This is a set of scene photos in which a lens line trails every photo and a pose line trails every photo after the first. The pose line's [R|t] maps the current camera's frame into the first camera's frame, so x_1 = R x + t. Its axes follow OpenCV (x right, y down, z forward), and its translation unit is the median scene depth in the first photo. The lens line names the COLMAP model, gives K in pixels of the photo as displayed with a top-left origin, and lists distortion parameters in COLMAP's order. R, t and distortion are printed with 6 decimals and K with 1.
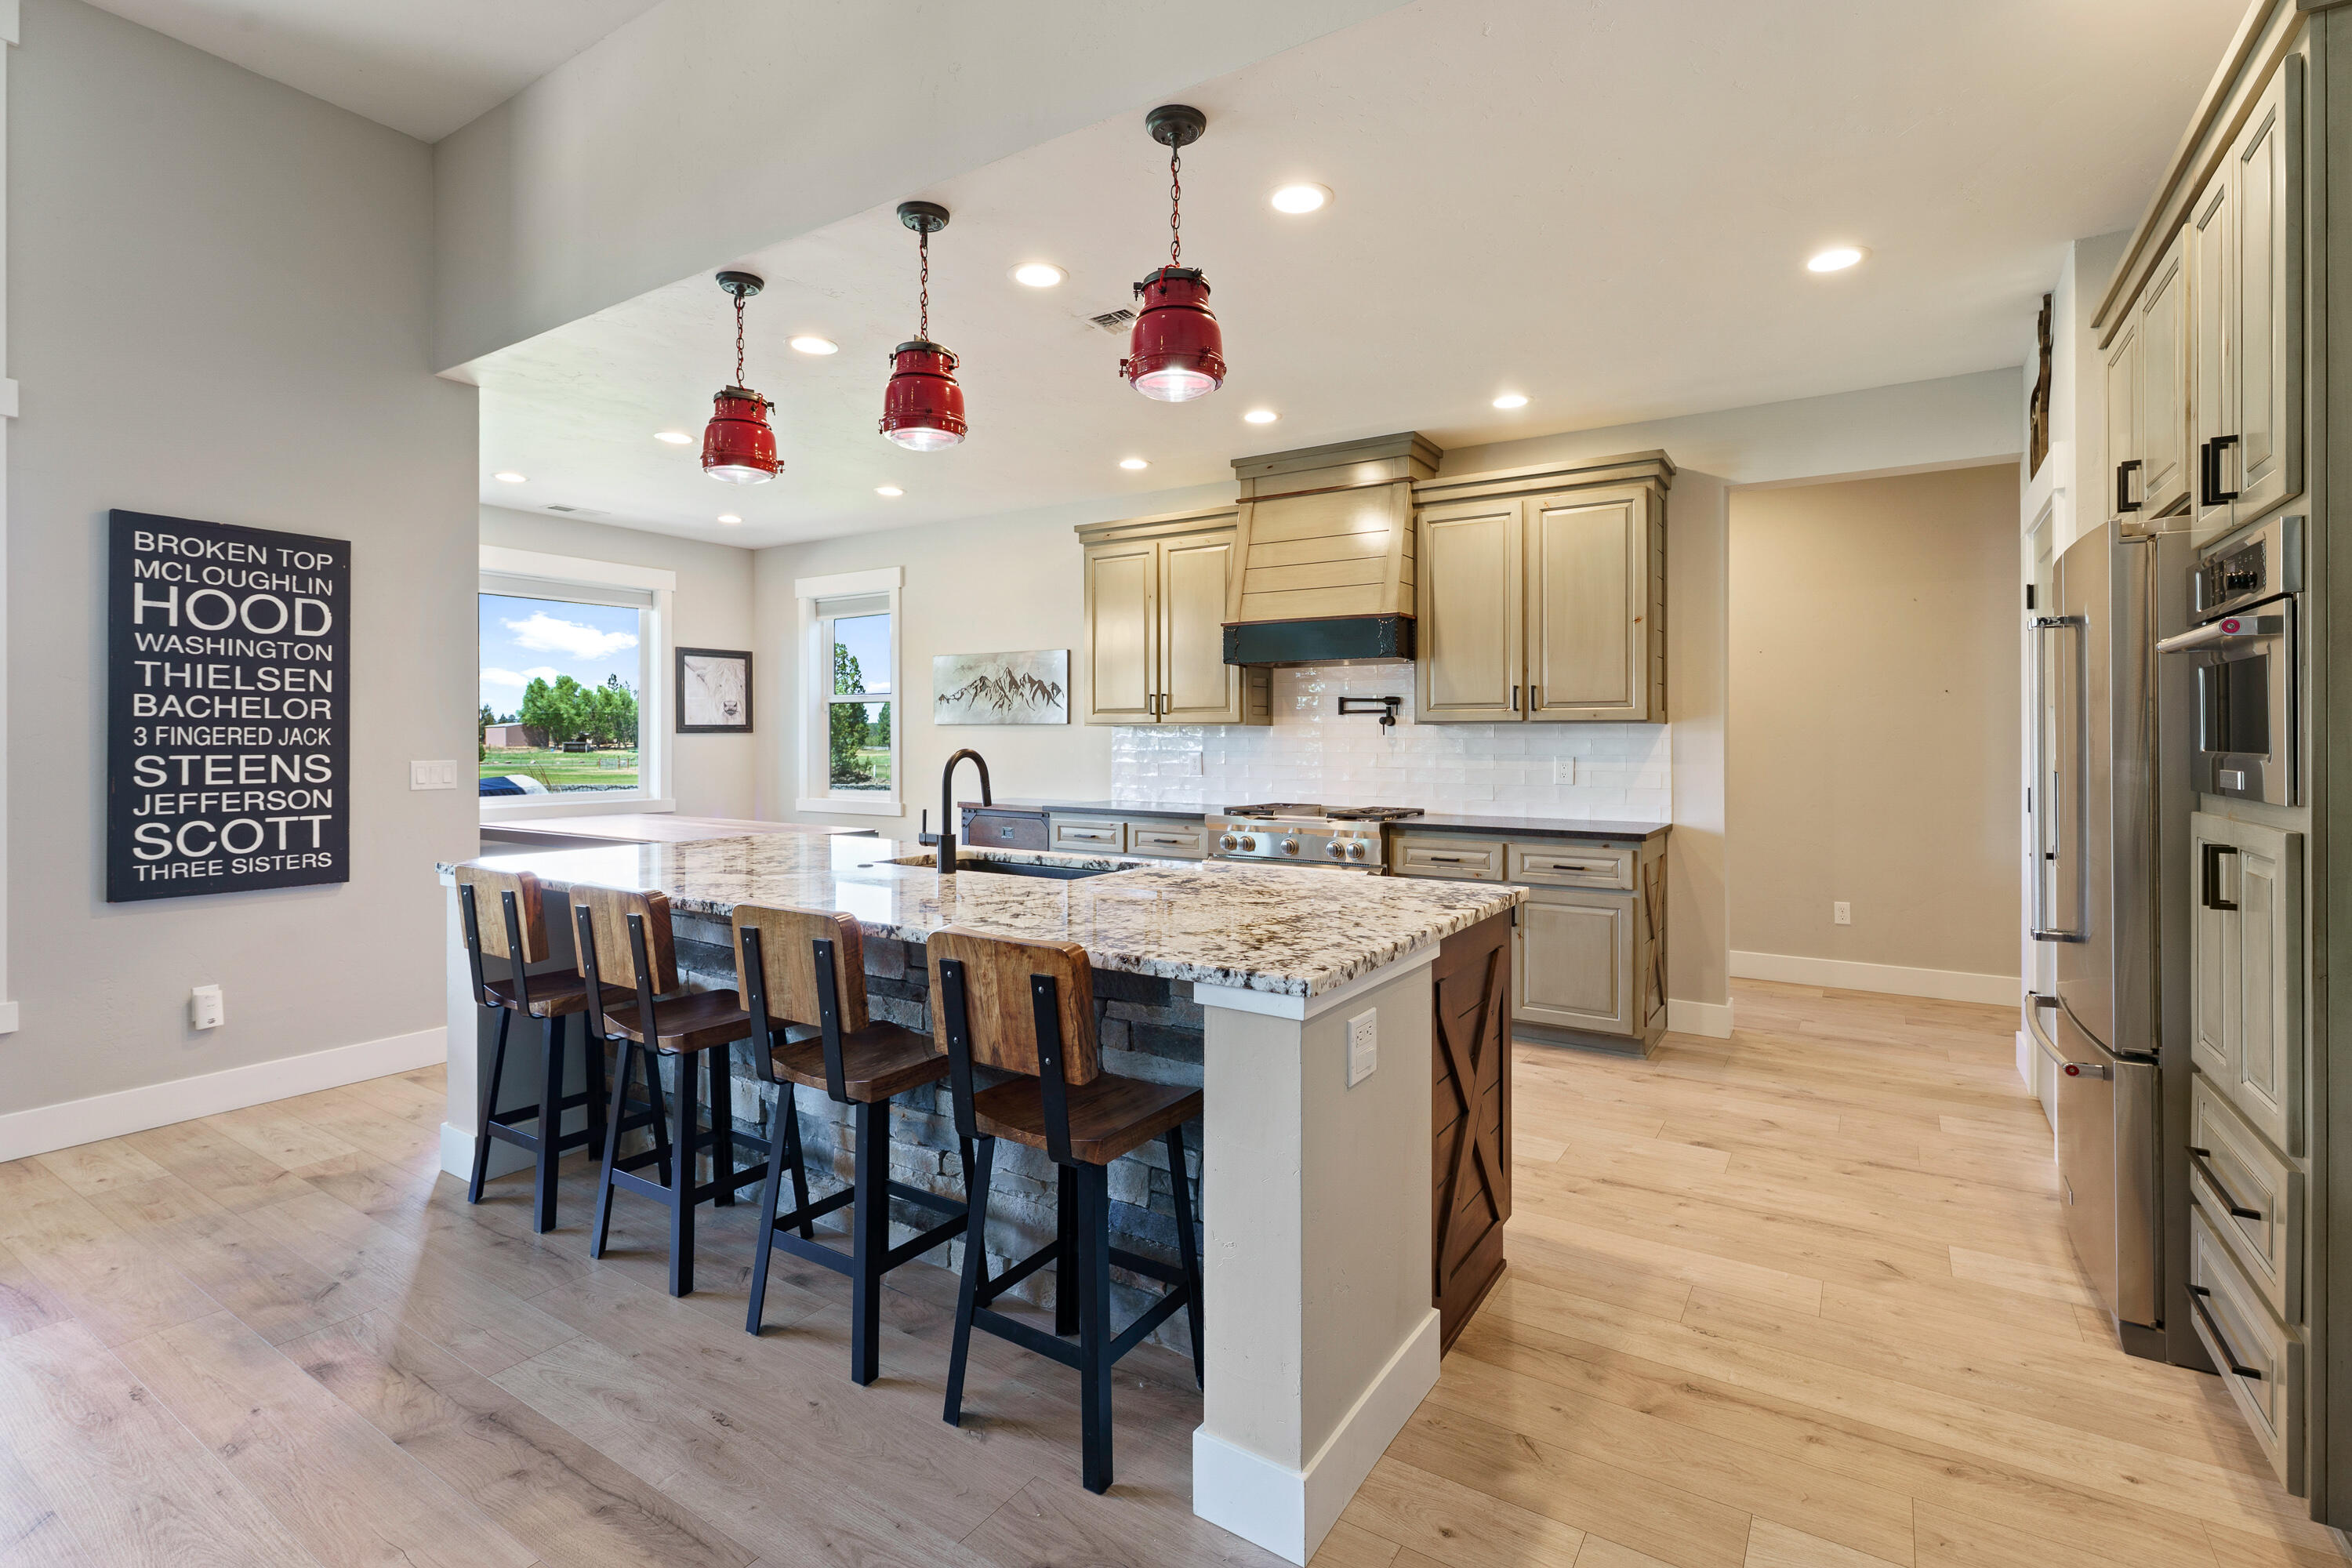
lens RADIAL K [[1071.8, 0, 1212.8], [0, 1071.8, 734.4], [0, 0, 1]] dist [-0.001353, -0.000062]
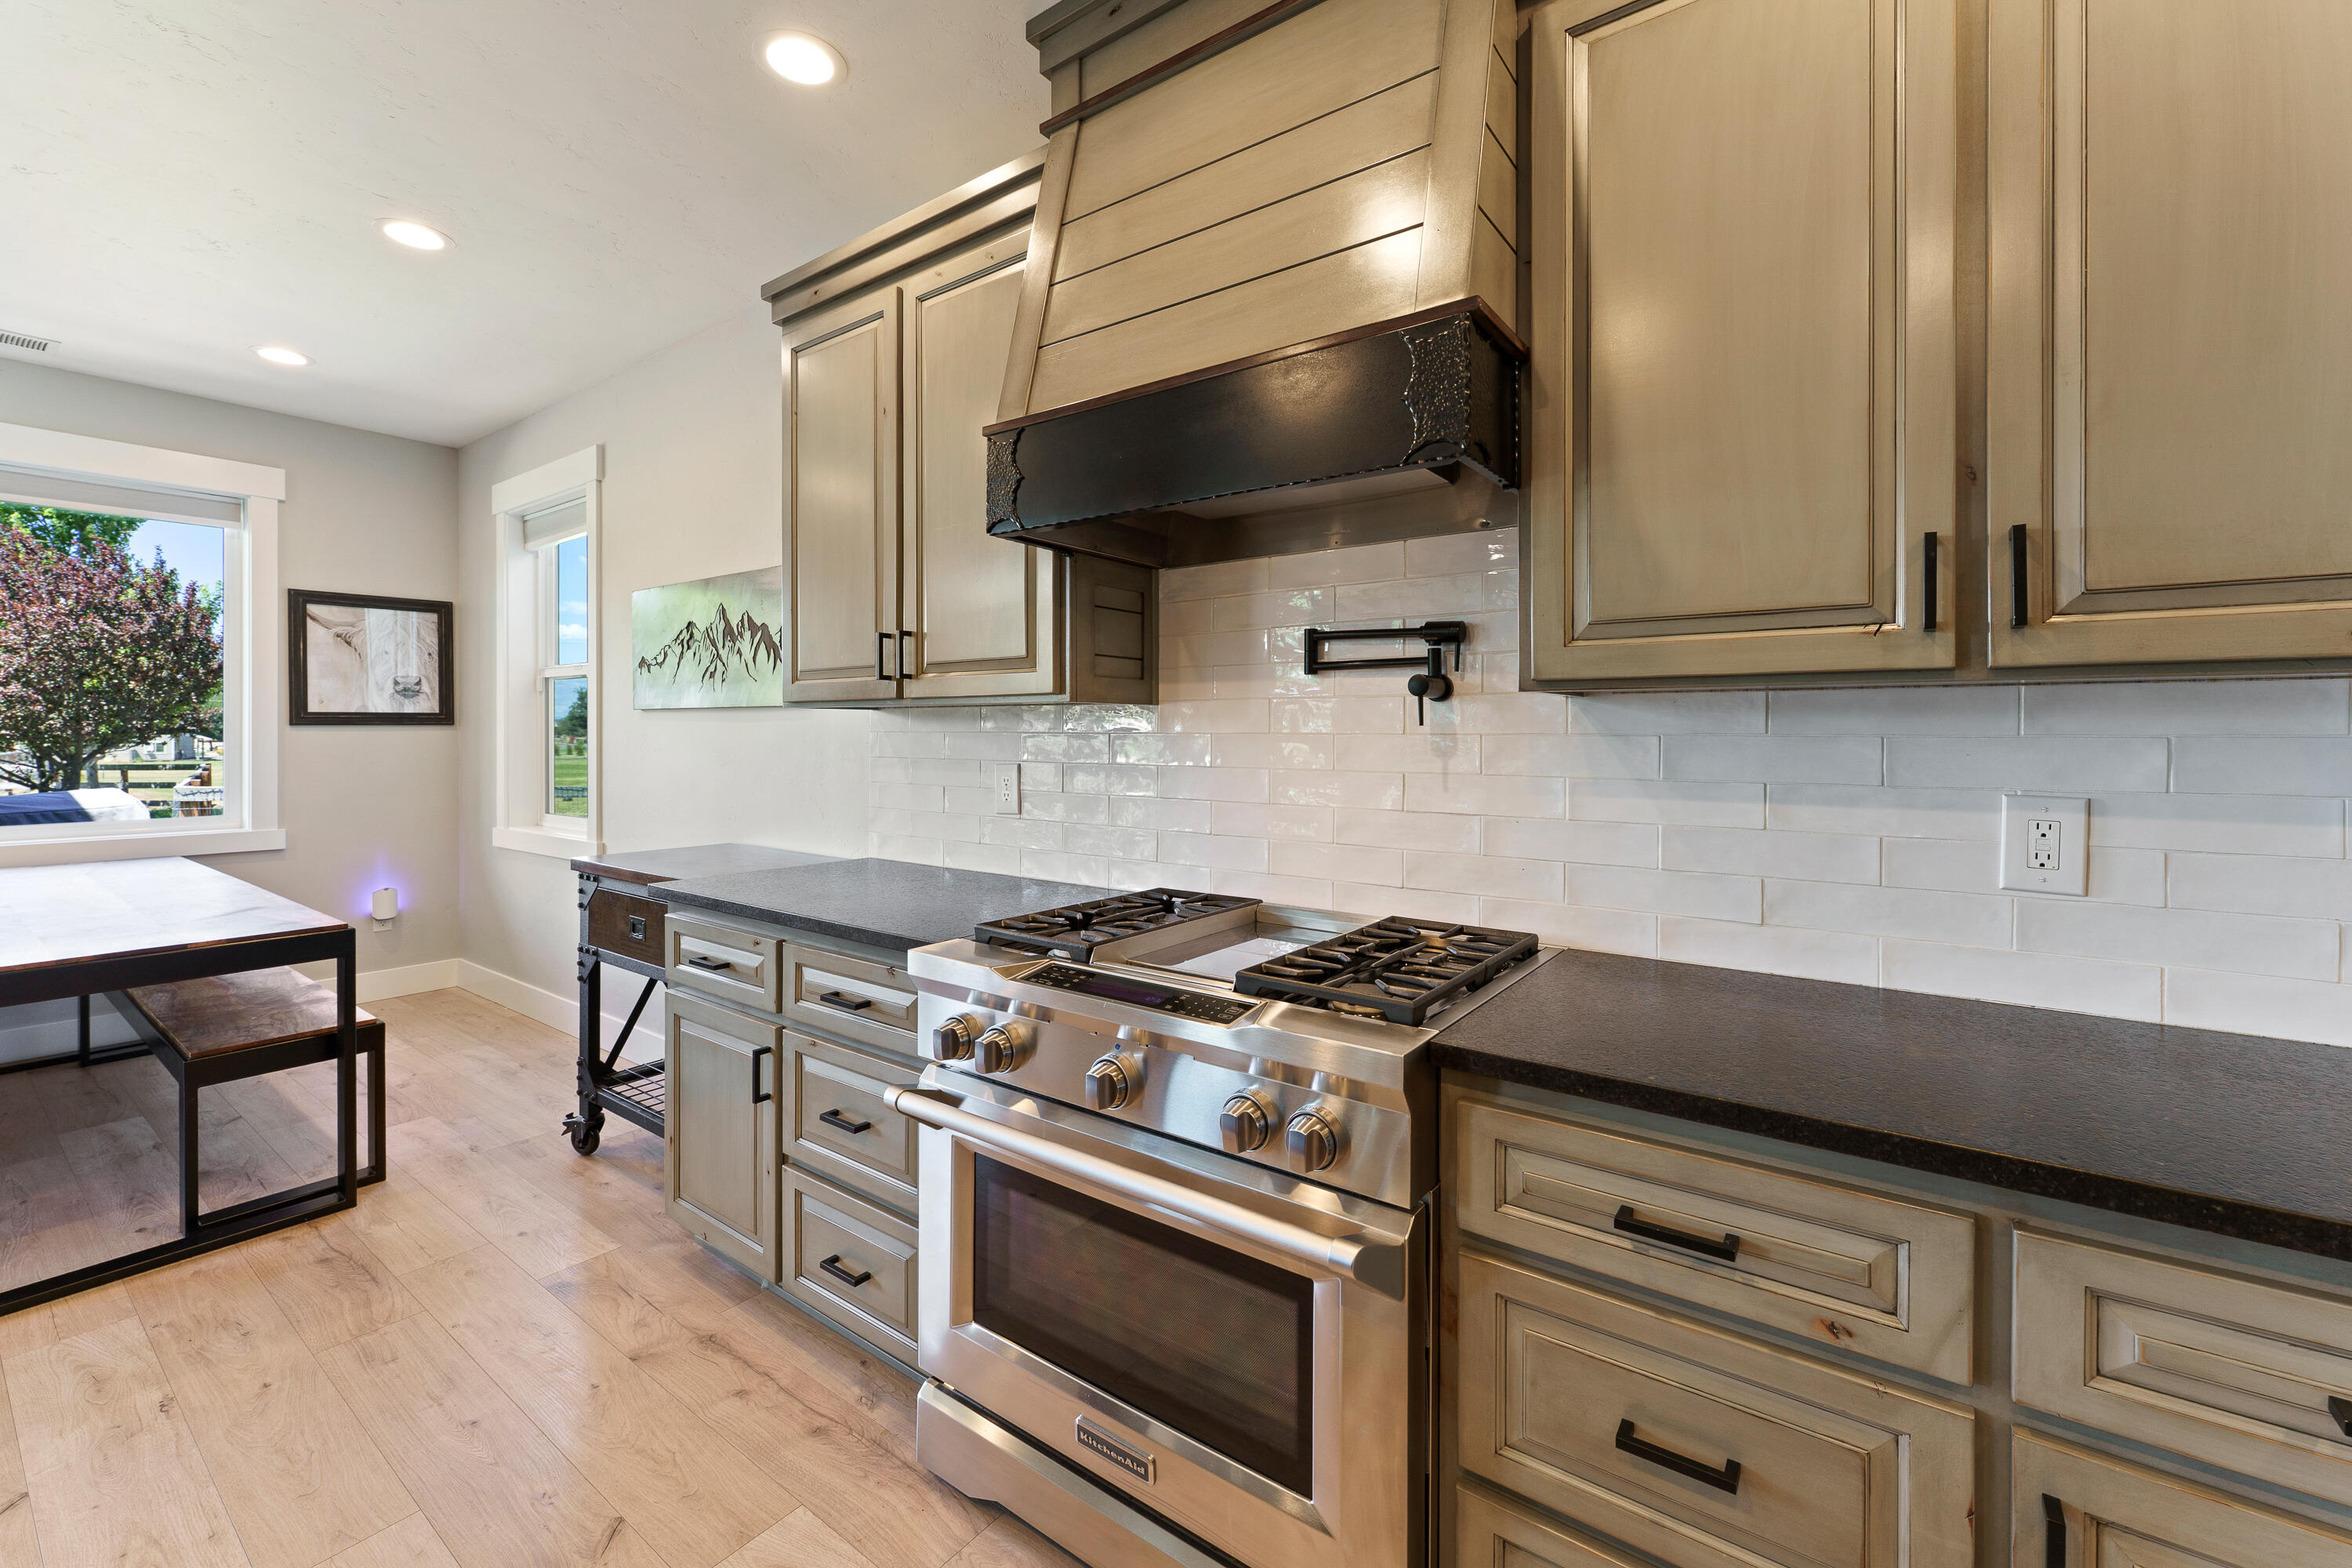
lens RADIAL K [[956.5, 0, 1204.5], [0, 956.5, 736.7], [0, 0, 1]] dist [-0.010241, 0.000529]
pose [[0.997955, 0.000866, -0.063909, 0.148391], [-0.000423, 0.999976, 0.006944, 0.003021], [0.063914, -0.006903, 0.997932, 0.933160]]
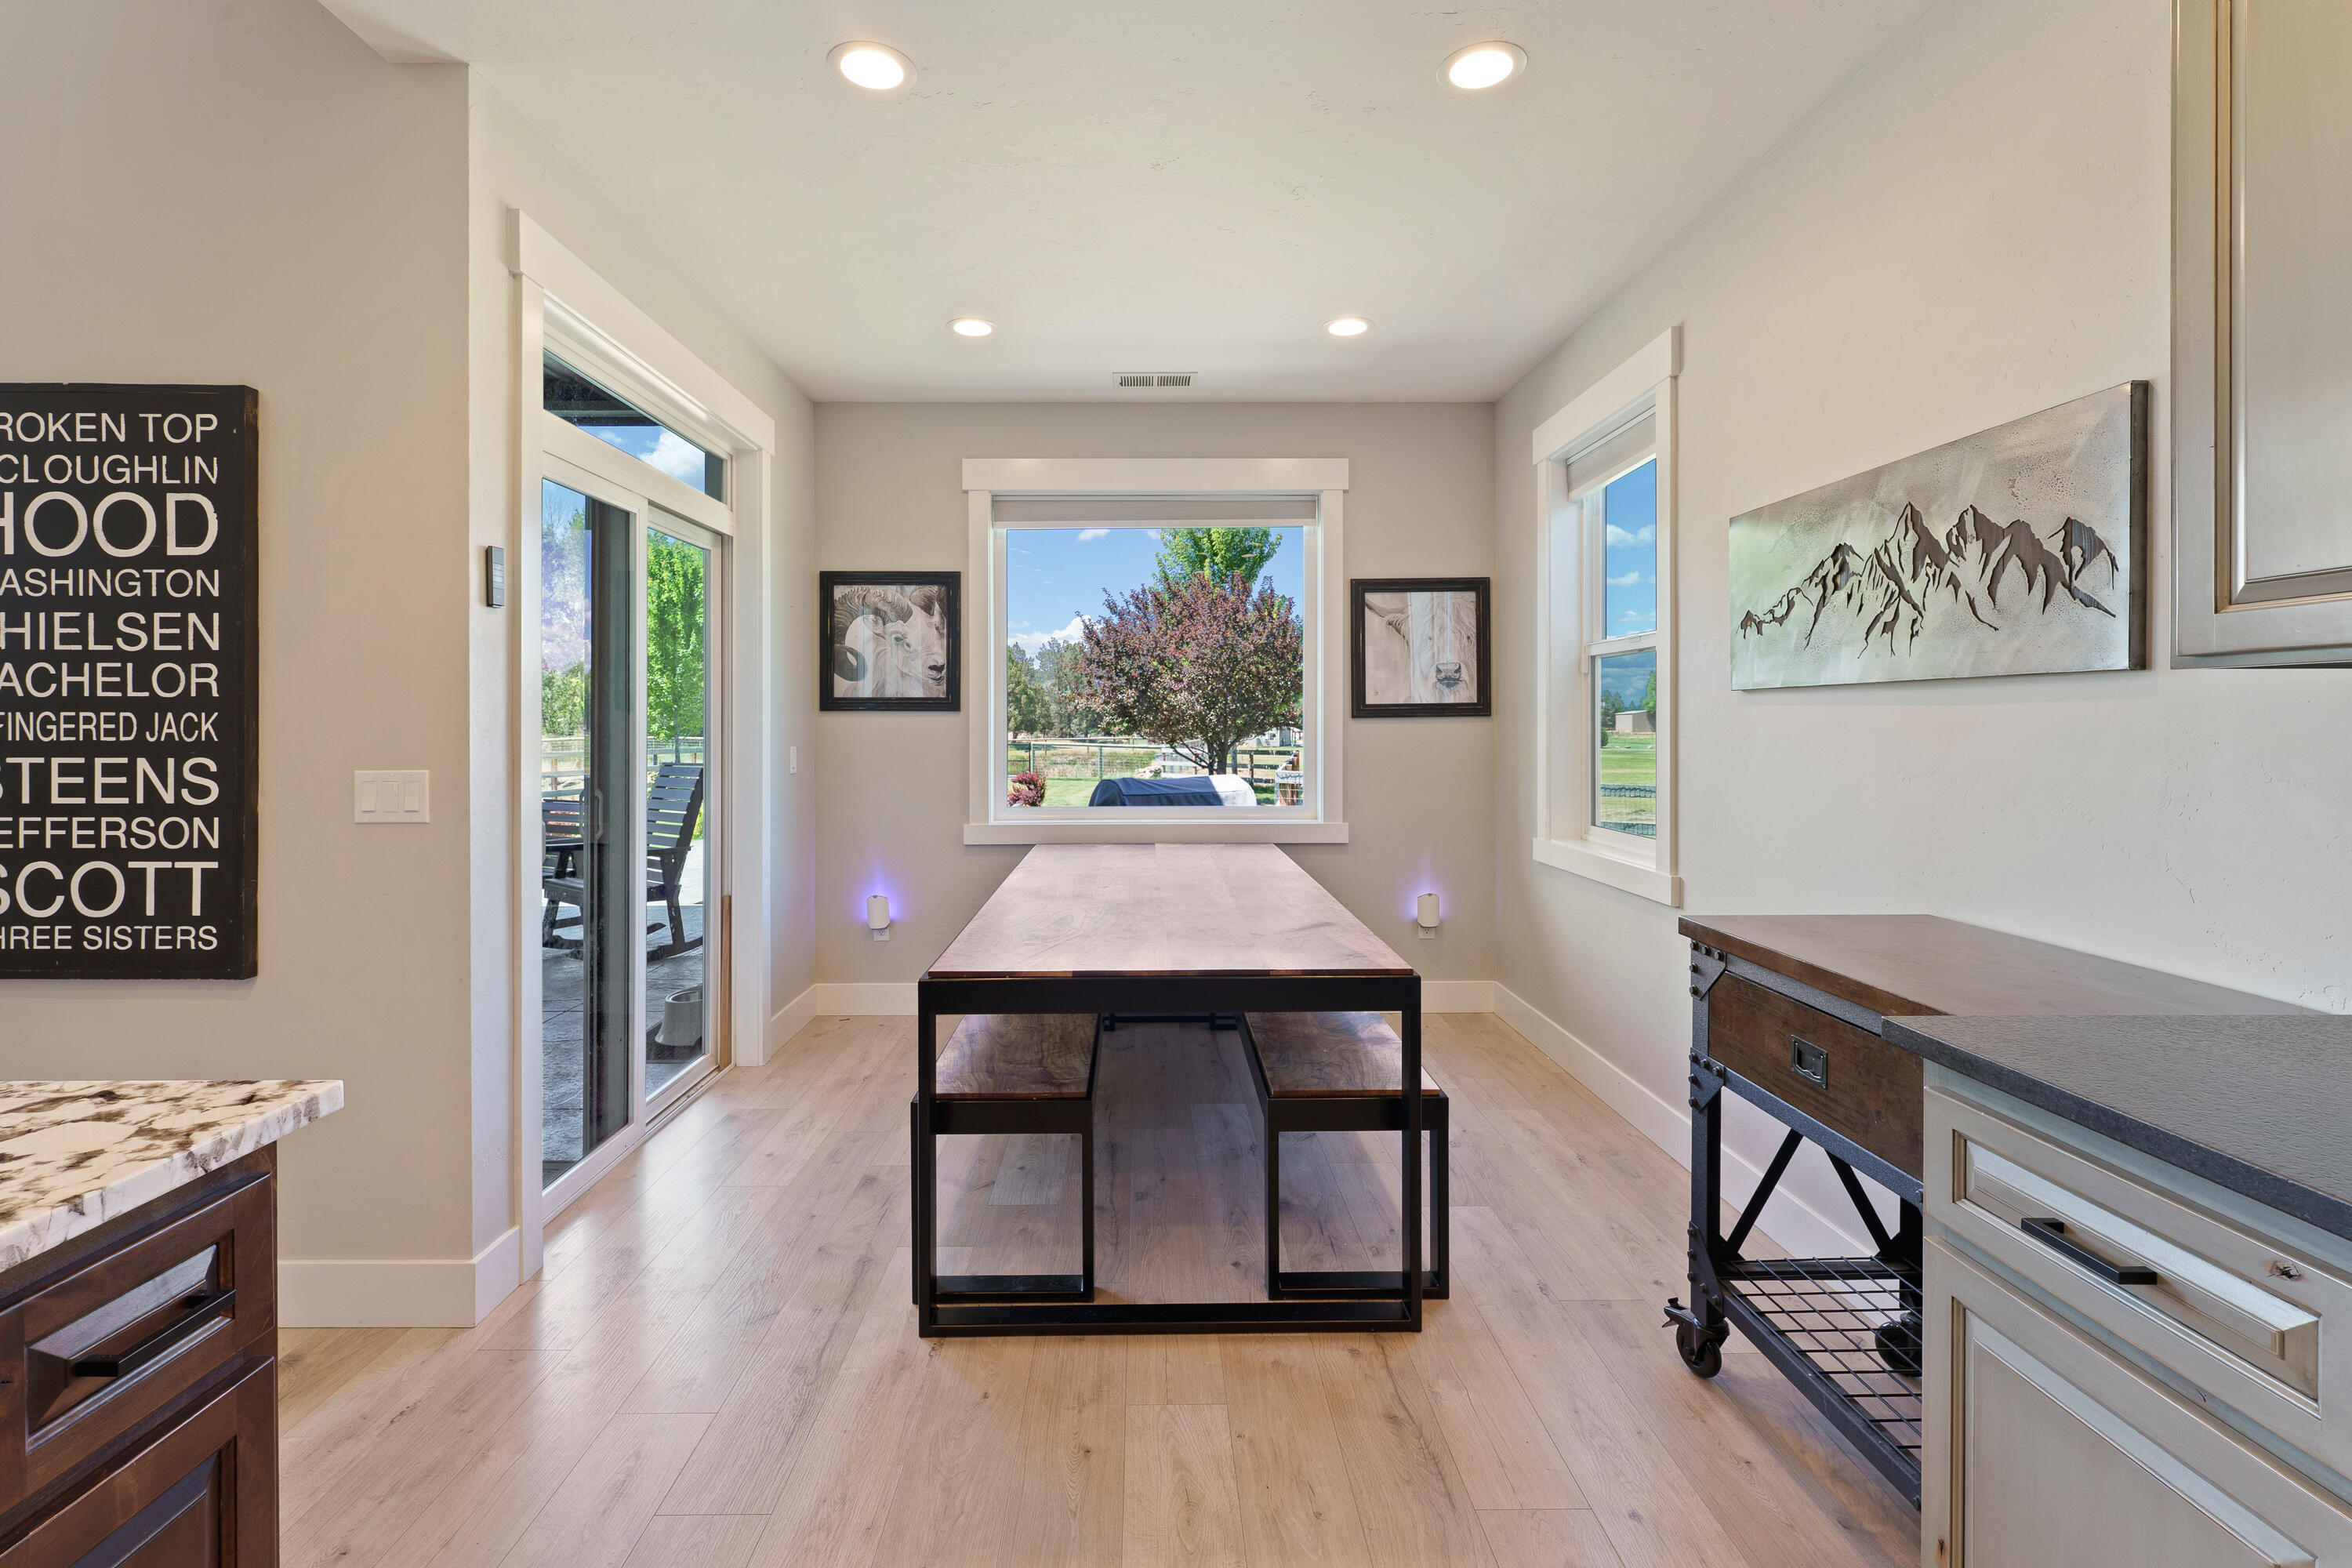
lens RADIAL K [[1072.0, 0, 1134.5], [0, 1072.0, 731.0], [0, 0, 1]] dist [0.009669, -0.000229]
pose [[0.518077, 0.002602, -0.855330, -0.063912], [0.005494, 0.999965, 0.006370, 0.003359], [0.855316, -0.008000, 0.518044, 1.116778]]
